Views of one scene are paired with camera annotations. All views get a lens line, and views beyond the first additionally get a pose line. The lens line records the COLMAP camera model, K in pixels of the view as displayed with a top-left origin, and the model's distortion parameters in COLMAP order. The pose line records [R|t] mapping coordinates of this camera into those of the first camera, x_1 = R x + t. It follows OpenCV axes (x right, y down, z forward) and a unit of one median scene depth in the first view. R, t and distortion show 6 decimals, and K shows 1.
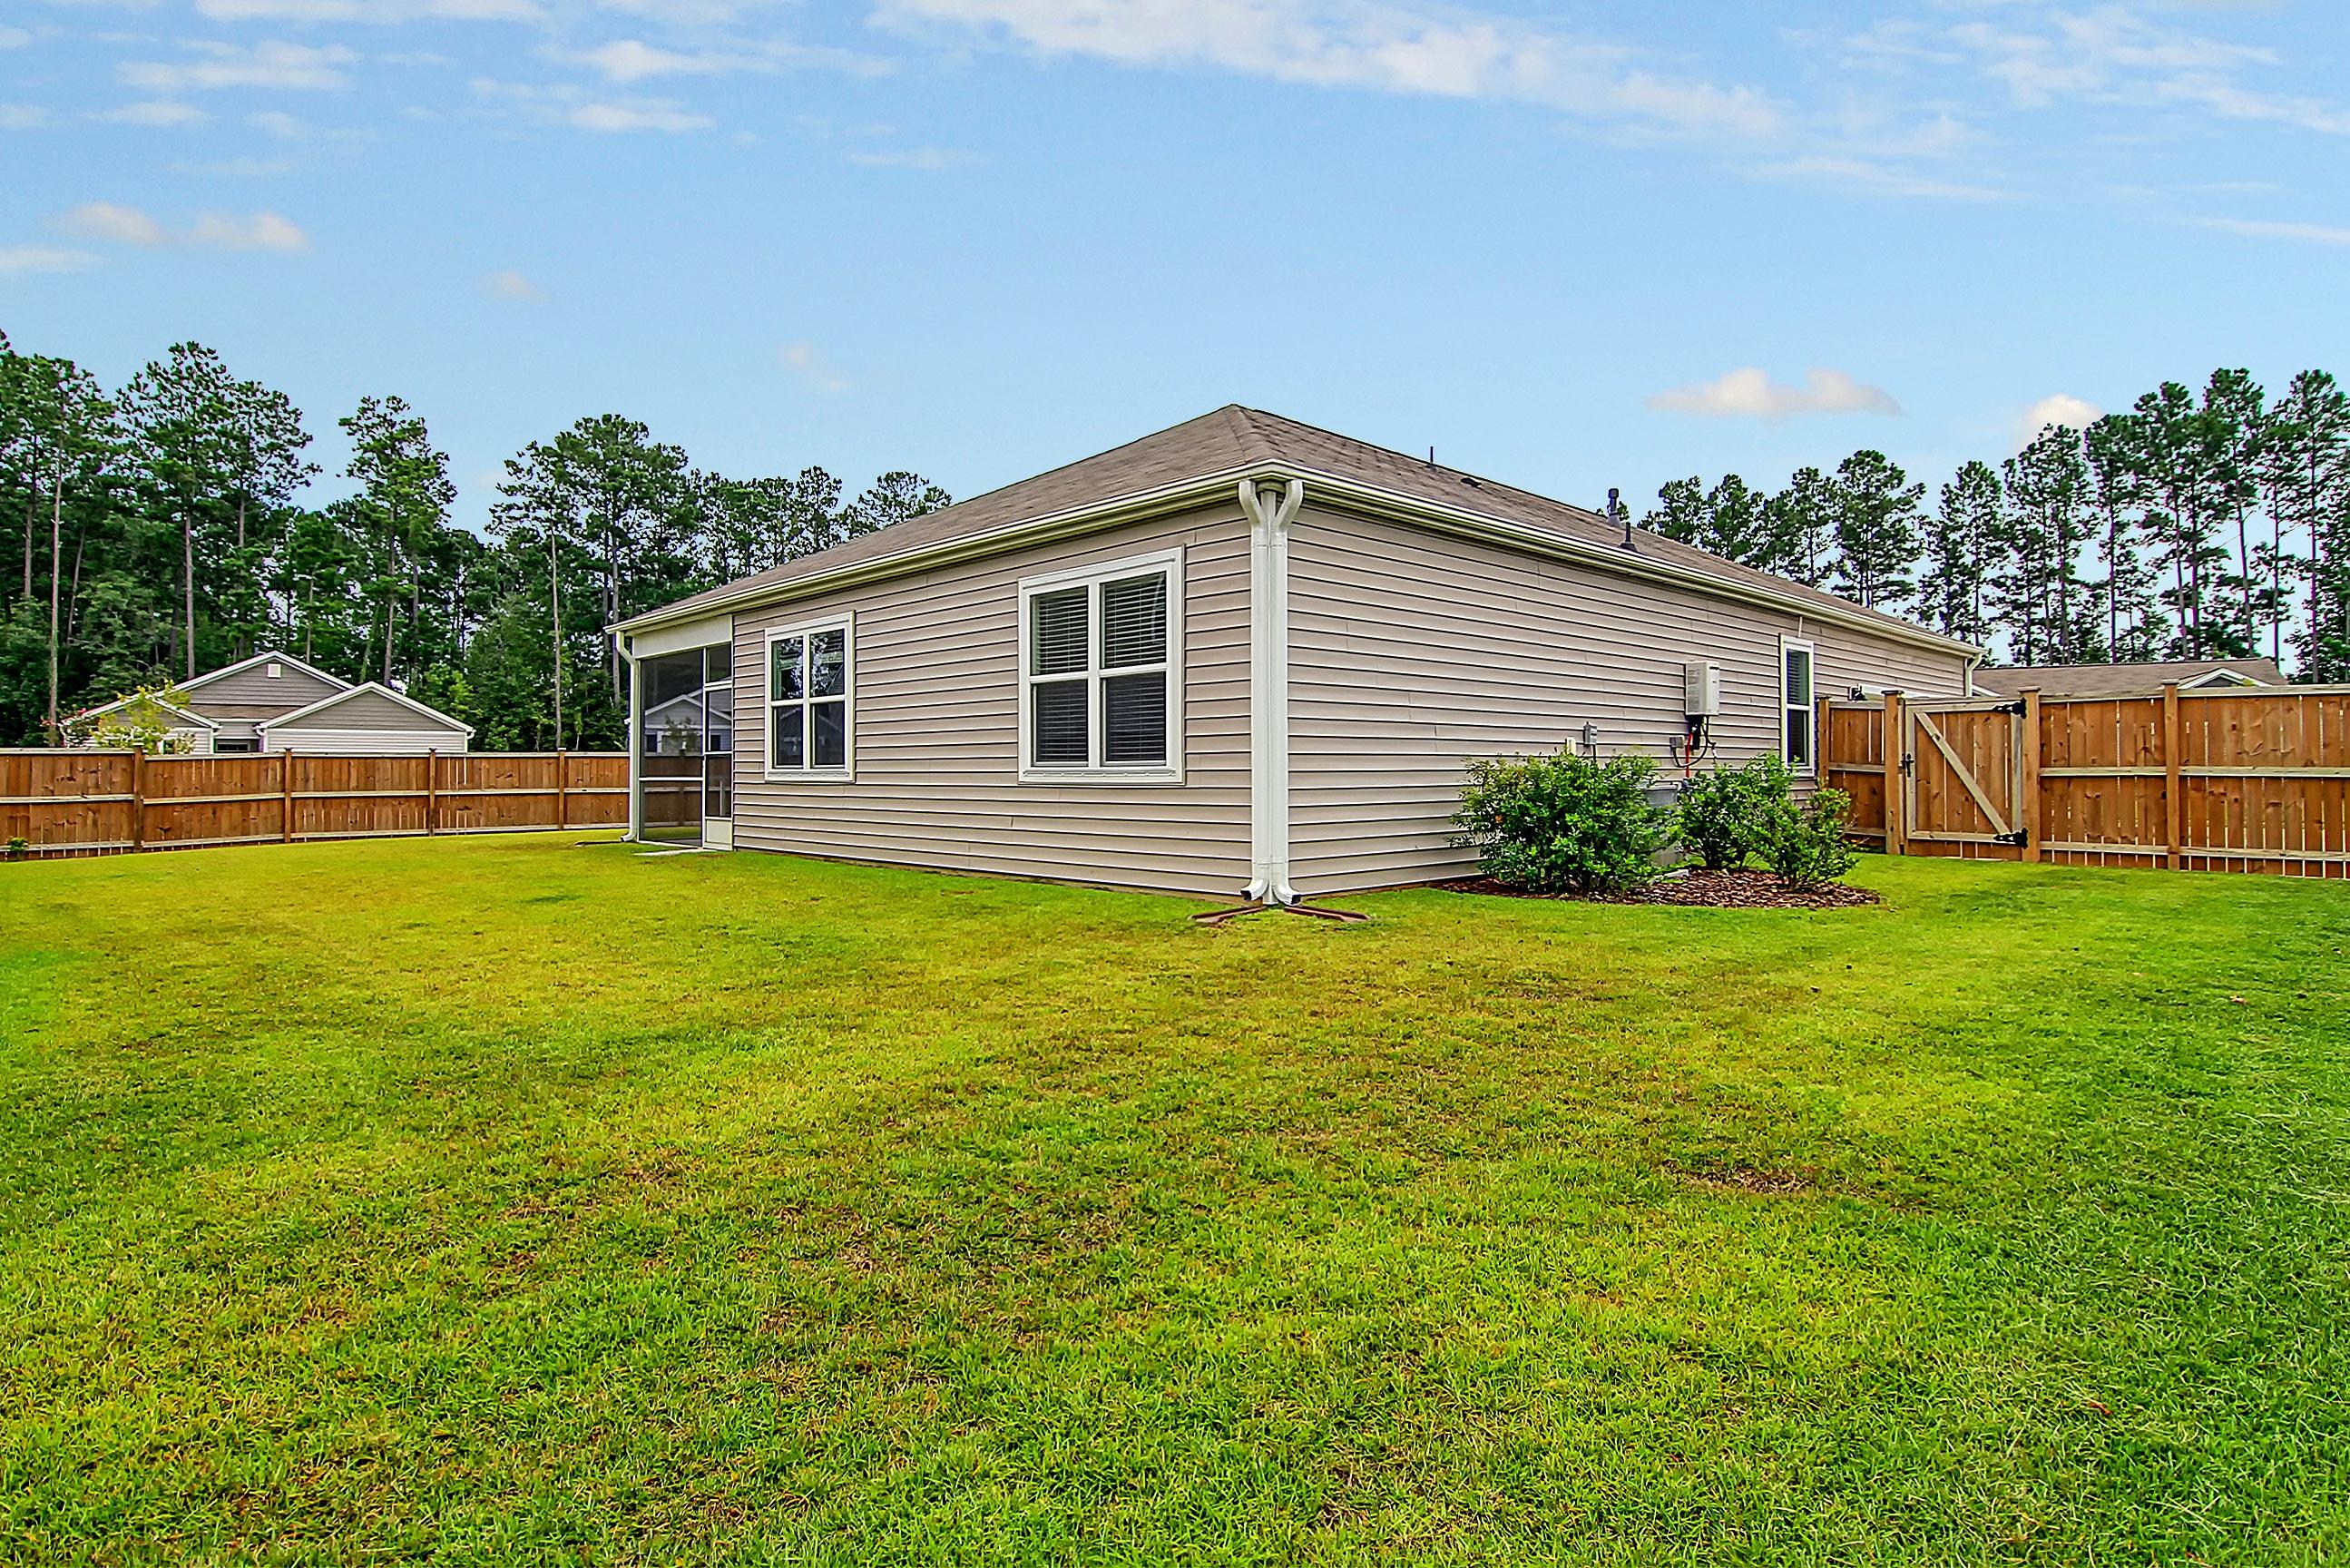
lens RADIAL K [[1228.3, 0, 1170.8], [0, 1228.3, 711.1], [0, 0, 1]] dist [-0.003719, -0.001562]
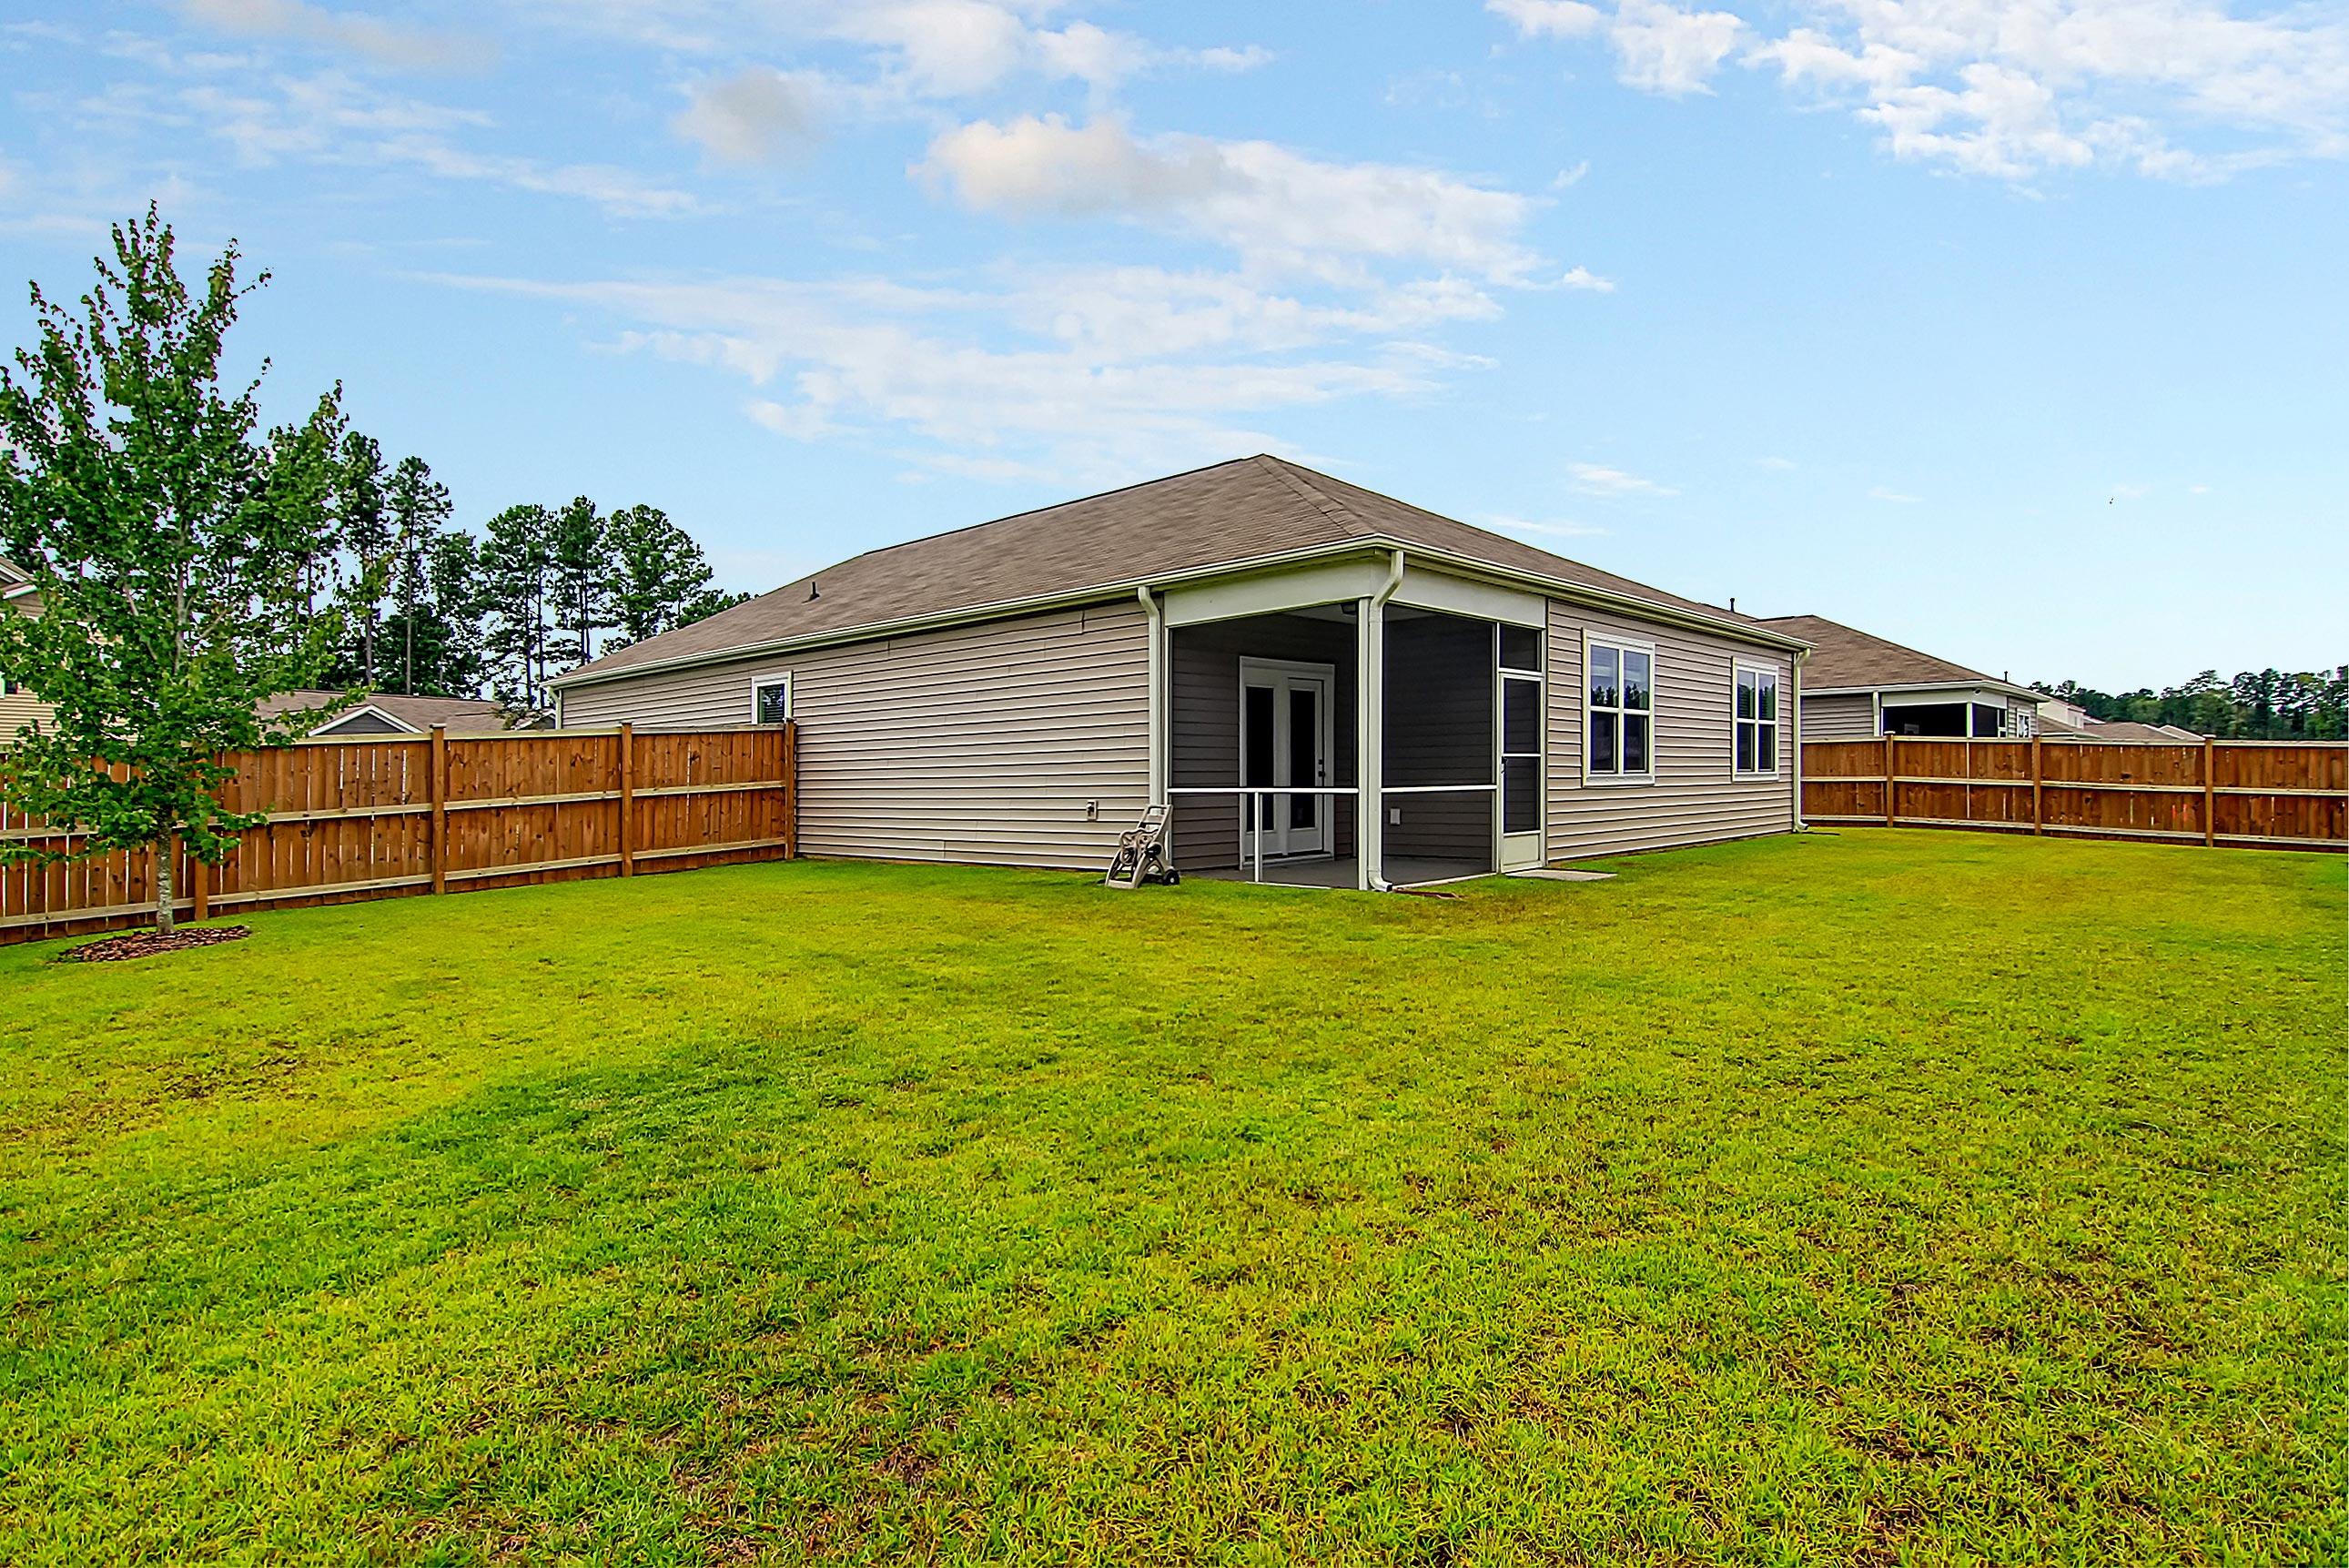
lens RADIAL K [[1204.3, 0, 1174.5], [0, 1204.3, 784.0], [0, 0, 1]] dist [0.025769, -0.015078]
pose [[-0.056637, 0.000267, 0.998395, -0.267546], [-0.038223, 0.999266, -0.002435, 0.014707], [-0.997663, -0.038300, -0.056585, 0.290923]]
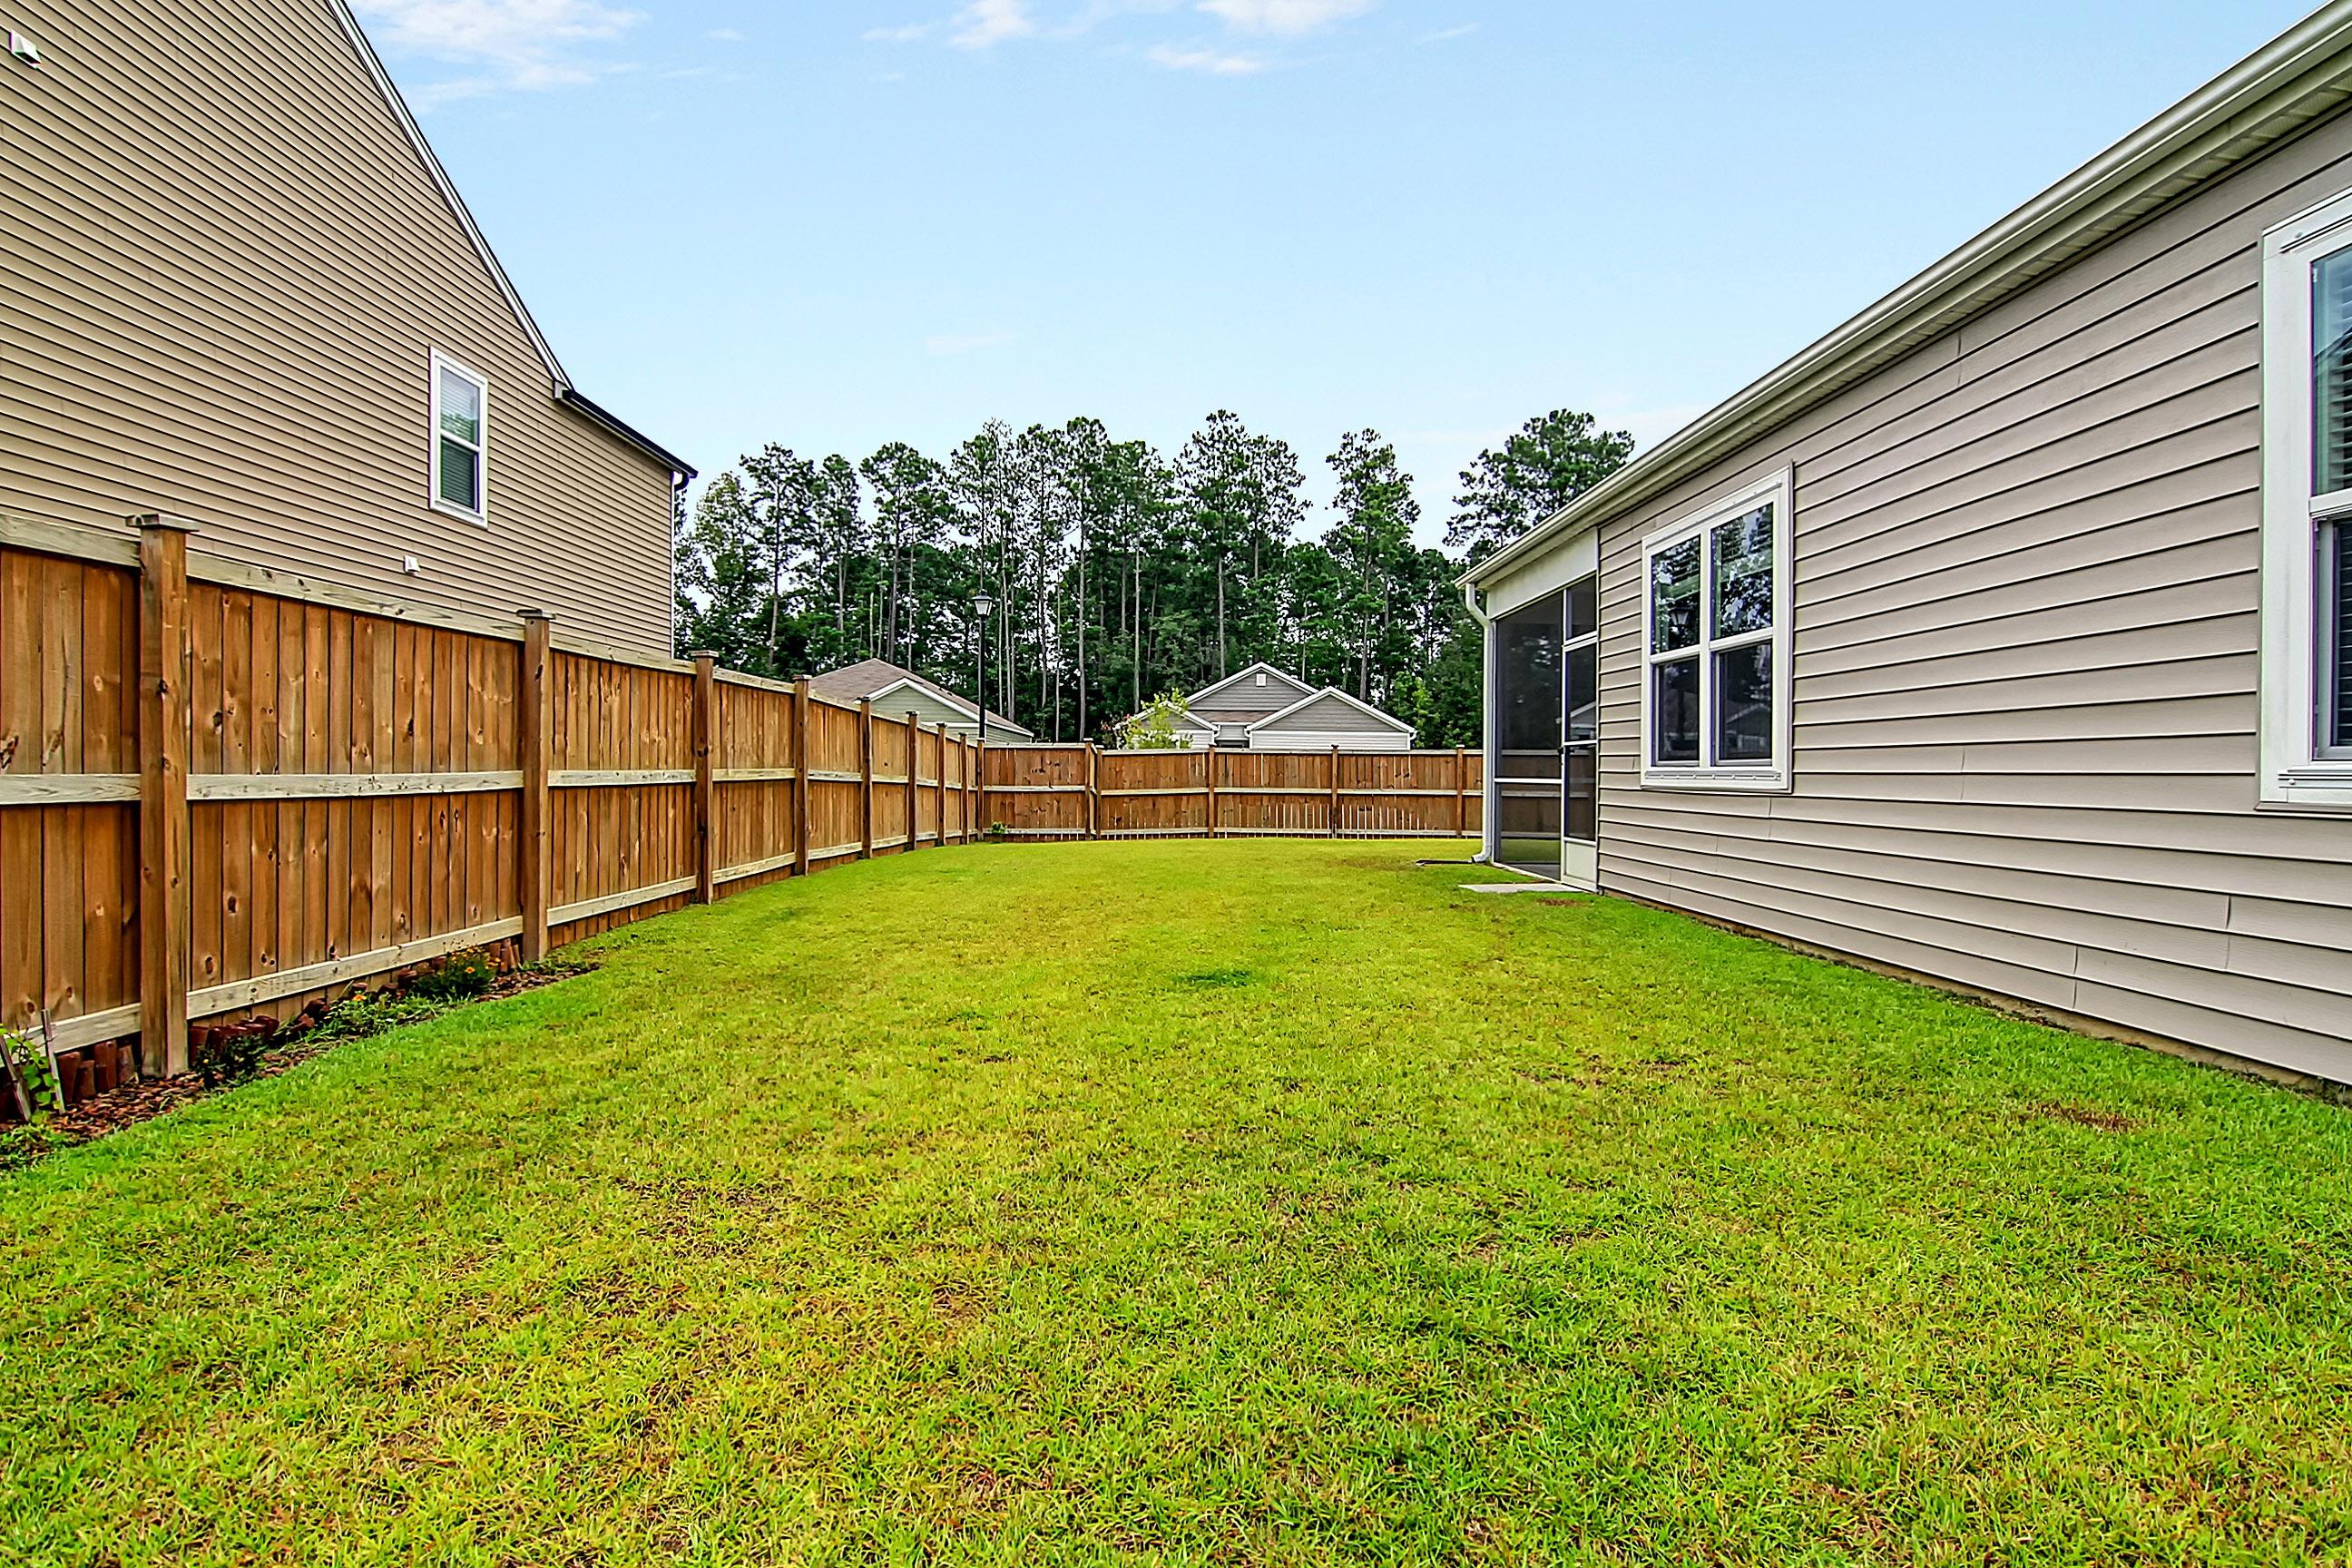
lens RADIAL K [[1216.3, 0, 1176.0], [0, 1216.3, 784.0], [0, 0, 1]] dist [-0.001608, -0.016866]
pose [[0.734008, 0.021154, -0.678811, -0.018577], [0.016428, 0.998669, 0.048885, 0.004701], [0.678942, -0.047033, 0.732684, 0.083583]]
